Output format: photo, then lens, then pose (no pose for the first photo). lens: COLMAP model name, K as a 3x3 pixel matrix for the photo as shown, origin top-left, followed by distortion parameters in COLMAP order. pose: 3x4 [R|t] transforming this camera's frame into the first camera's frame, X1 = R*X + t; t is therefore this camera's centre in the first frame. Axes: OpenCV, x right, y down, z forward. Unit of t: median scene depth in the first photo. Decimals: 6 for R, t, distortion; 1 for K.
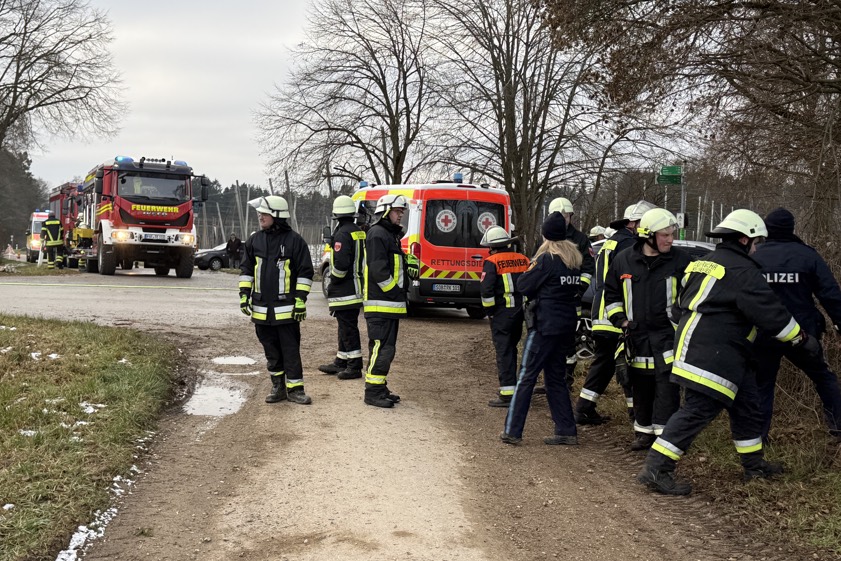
lens RADIAL K [[1002.8, 0, 420.8], [0, 1002.8, 282.4], [0, 0, 1]] dist [-0.174109, 0.000000]
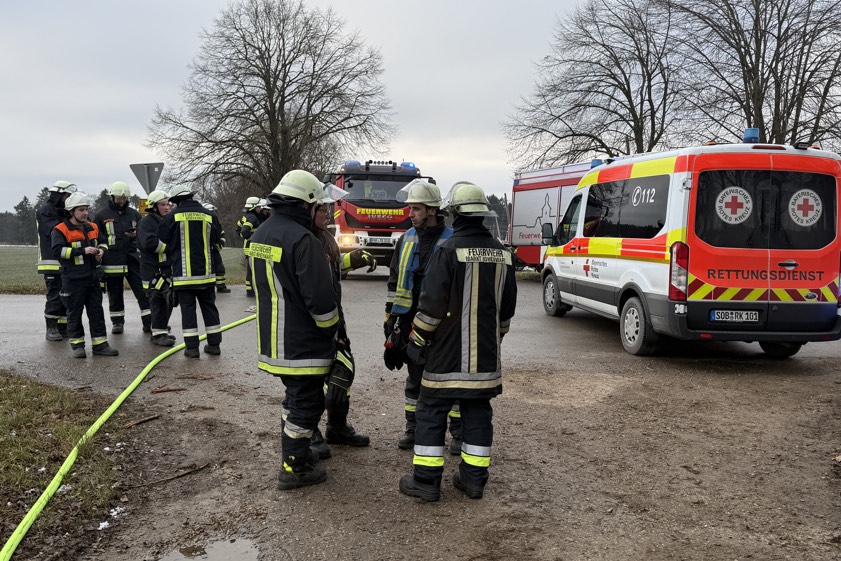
lens RADIAL K [[677.6, 0, 399.6], [0, 677.6, 286.5], [0, 0, 1]] dist [0.020400, -0.029519]
pose [[0.934861, 0.000172, -0.355014, -0.007883], [0.008985, 0.999668, 0.024144, -0.010691], [0.354901, -0.025761, 0.934549, 0.242384]]
